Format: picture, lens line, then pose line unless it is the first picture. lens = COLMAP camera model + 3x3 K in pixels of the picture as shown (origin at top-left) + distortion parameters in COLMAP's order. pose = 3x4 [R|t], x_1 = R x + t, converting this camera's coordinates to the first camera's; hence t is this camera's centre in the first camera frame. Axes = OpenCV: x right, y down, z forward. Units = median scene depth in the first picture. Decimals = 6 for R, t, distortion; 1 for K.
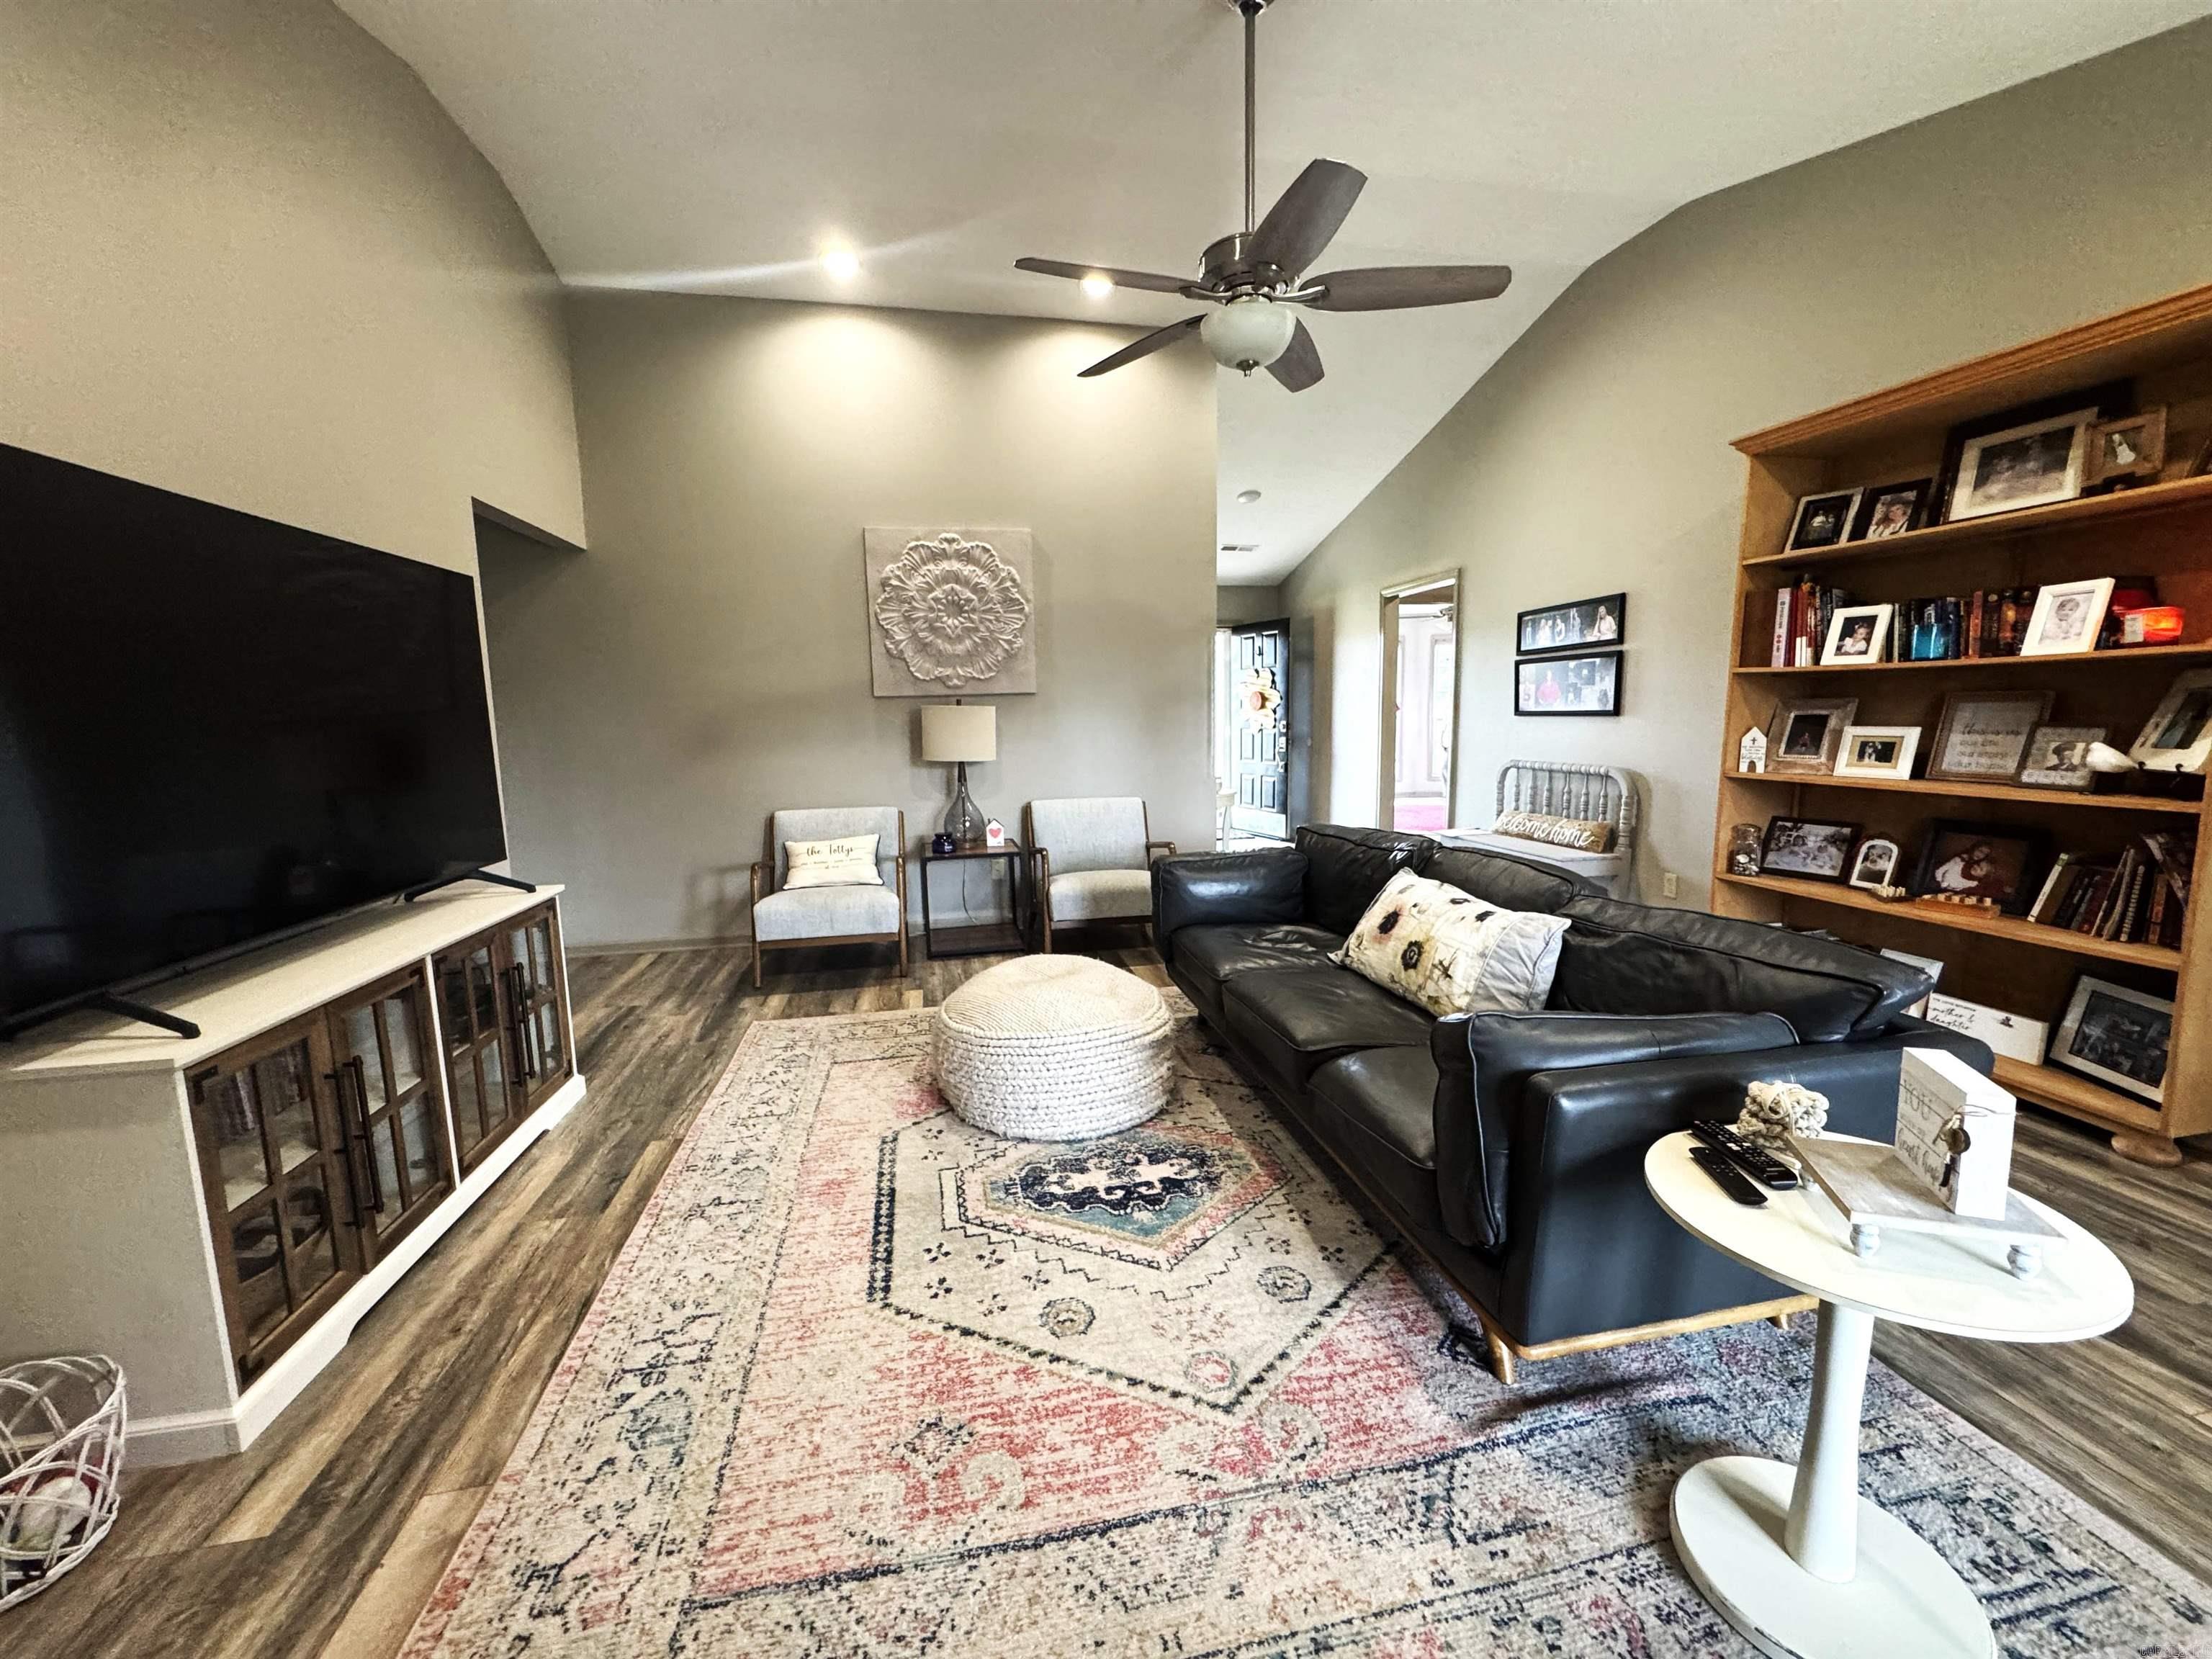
lens RADIAL K [[882.6, 0, 1112.4], [0, 882.6, 824.8], [0, 0, 1]] dist [-0.002872, 0.000069]
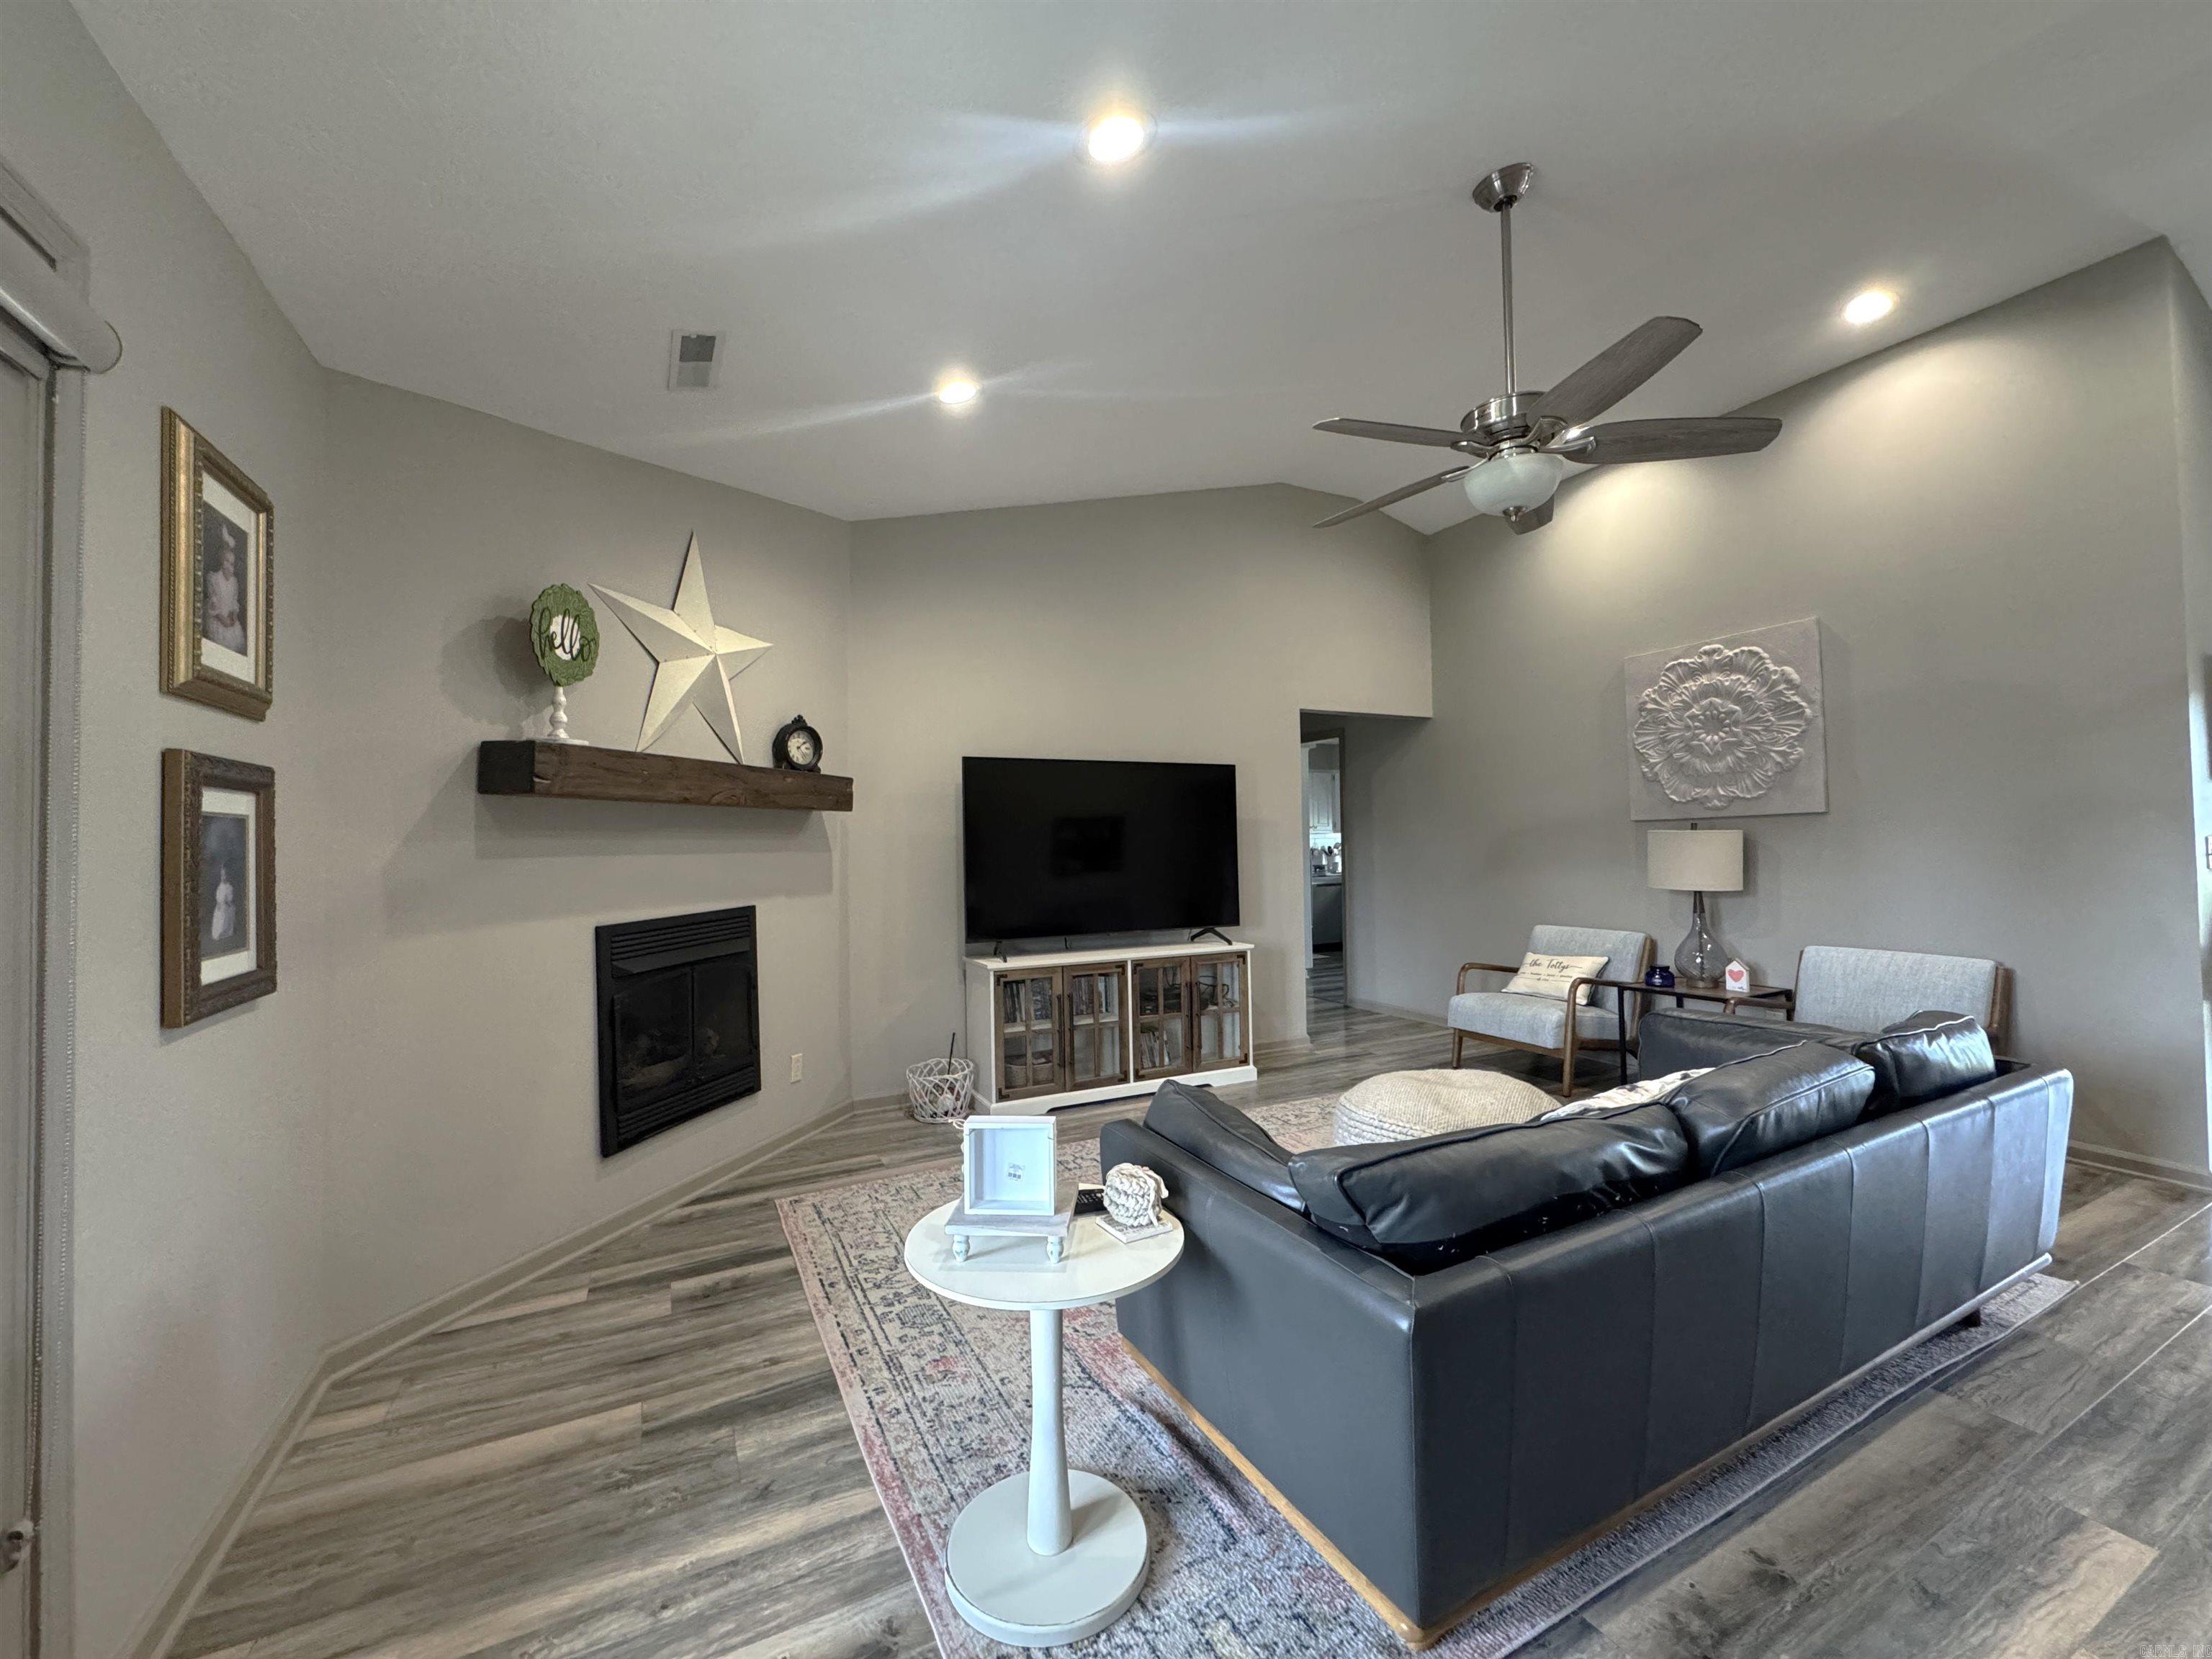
lens RADIAL K [[882.6, 0, 1101.9], [0, 882.6, 827.5], [0, 0, 1]] dist [-0.002872, 0.000069]
pose [[0.265229, -0.010731, -0.964126, 0.537085], [-0.112746, 0.992733, -0.042066, -0.028700], [0.957571, 0.119859, 0.262091, 0.167782]]
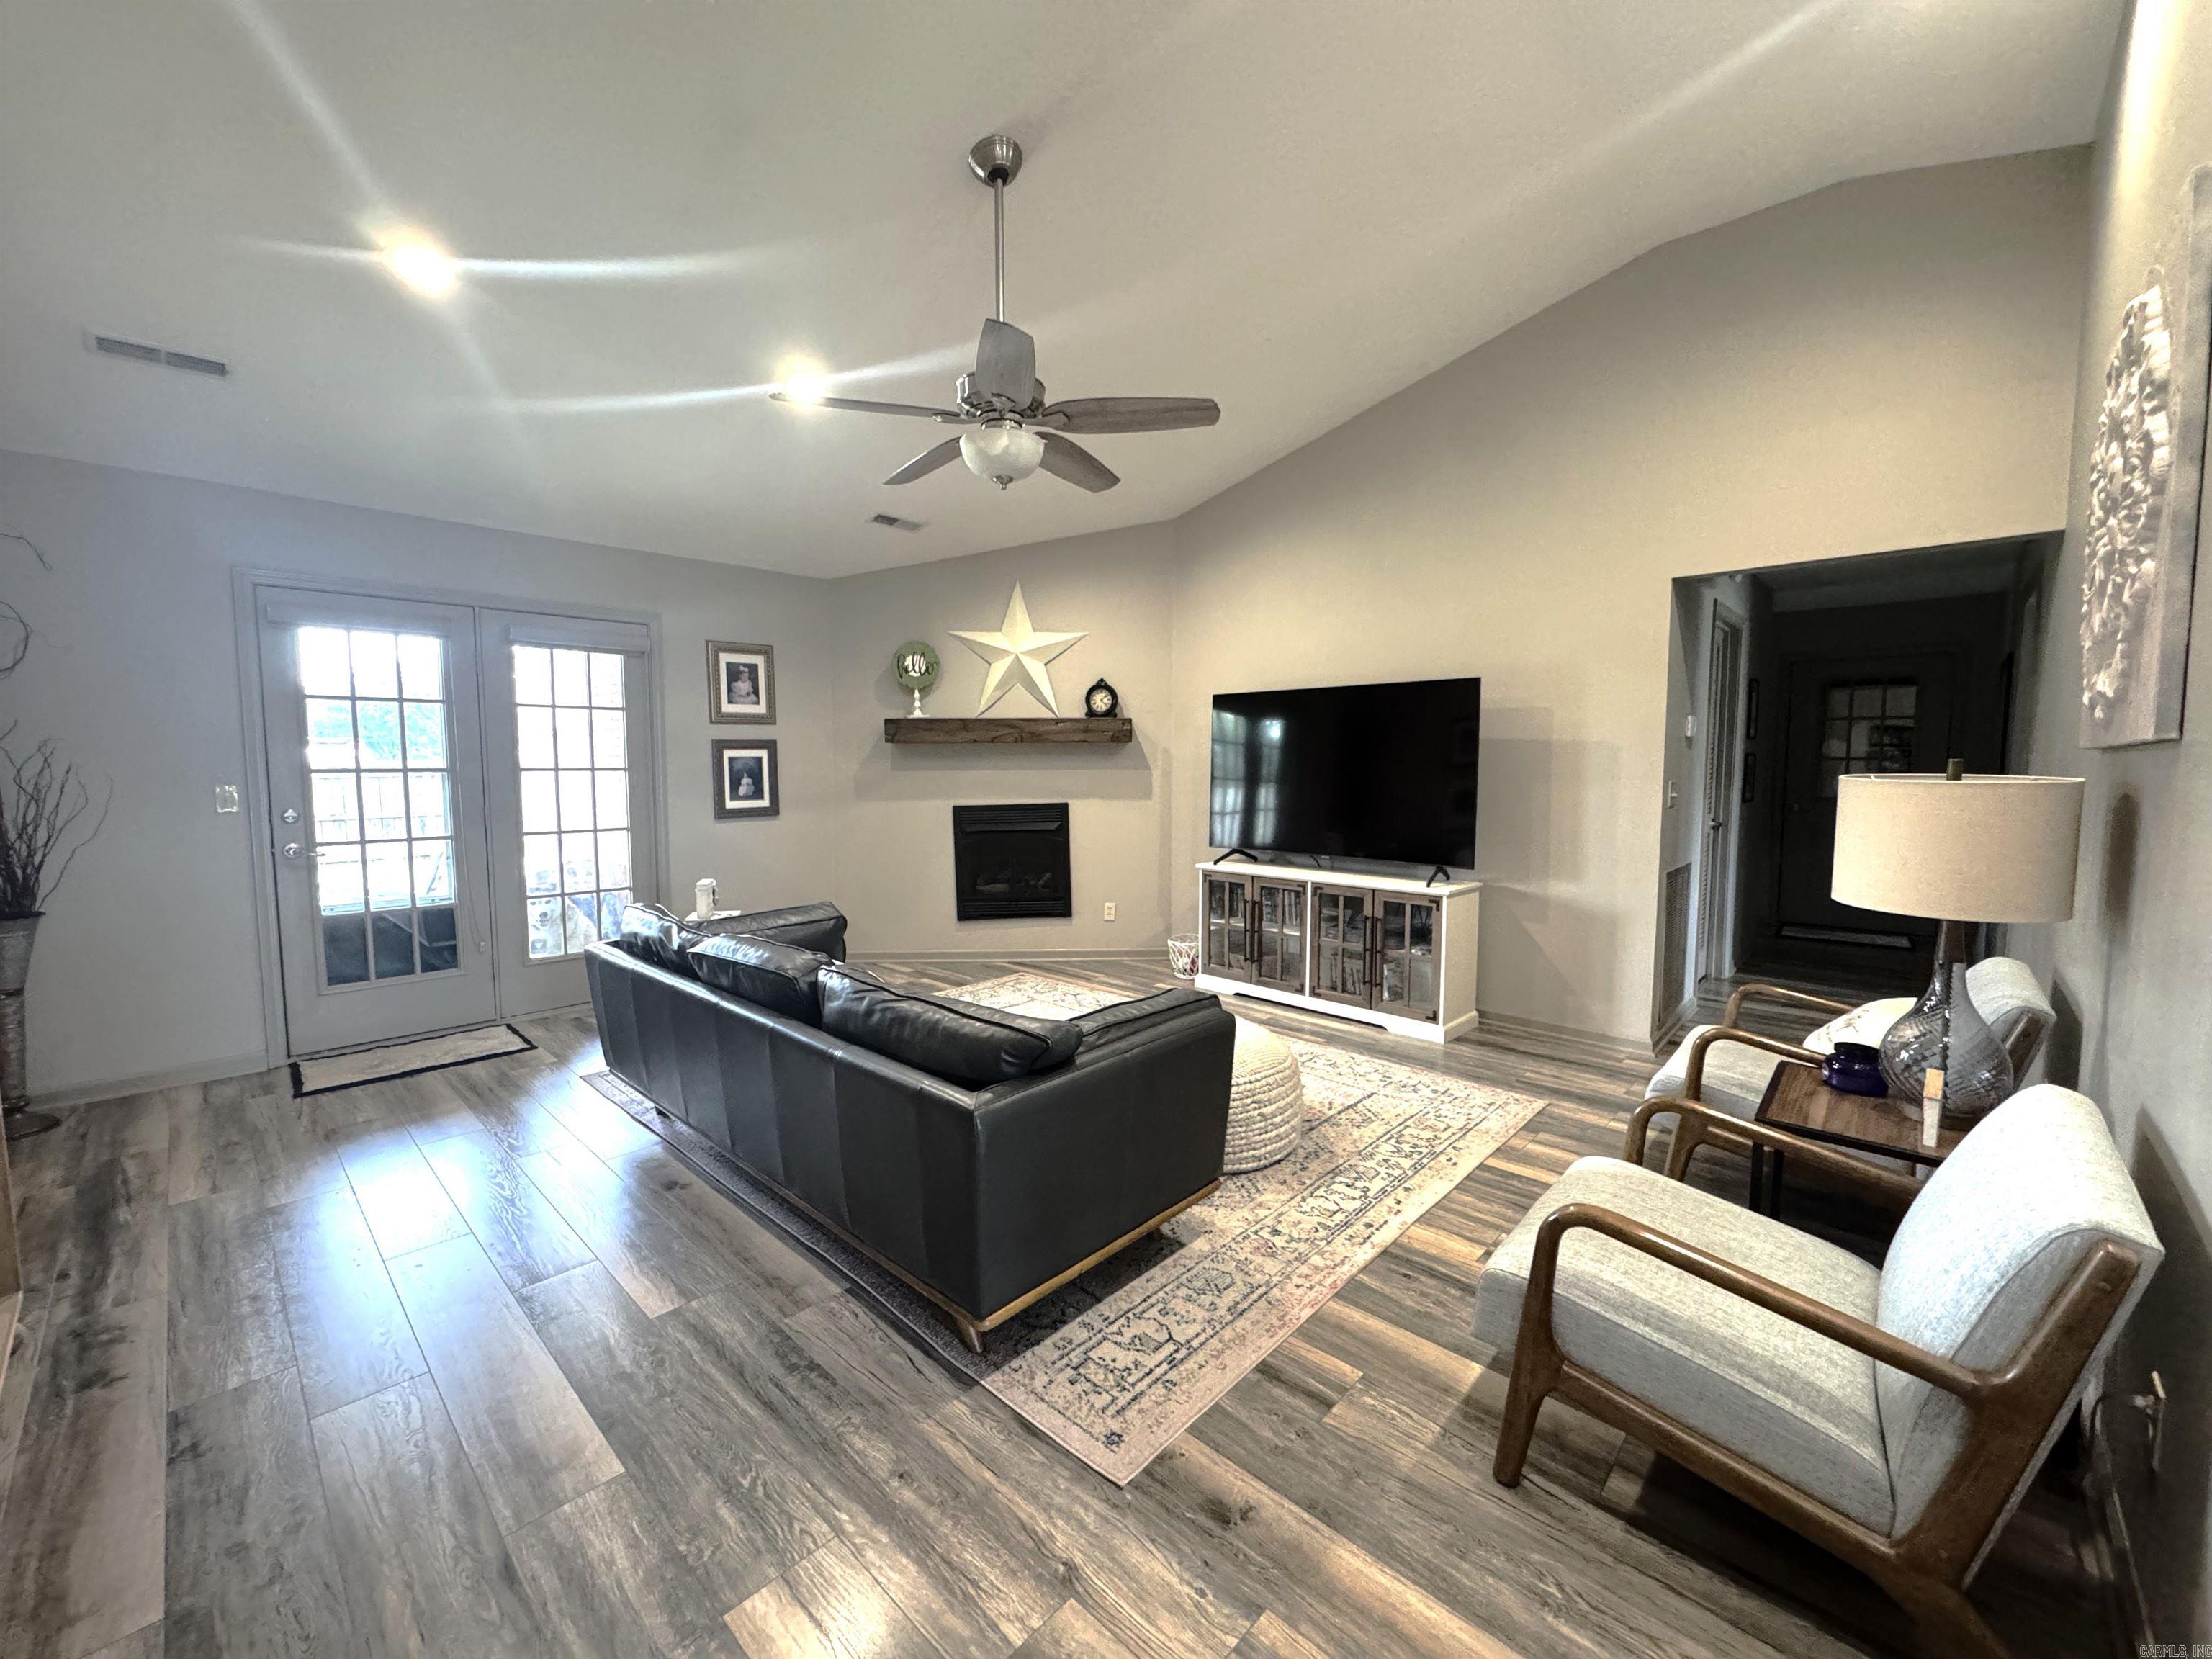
lens RADIAL K [[882.6, 0, 1116.3], [0, 882.6, 831.5], [0, 0, 1]] dist [-0.002872, 0.000069]
pose [[-0.817642, 0.063060, -0.572263, 0.373130], [-0.061756, 0.978642, 0.196076, -0.163957], [0.572405, 0.195660, -0.796285, 1.096307]]
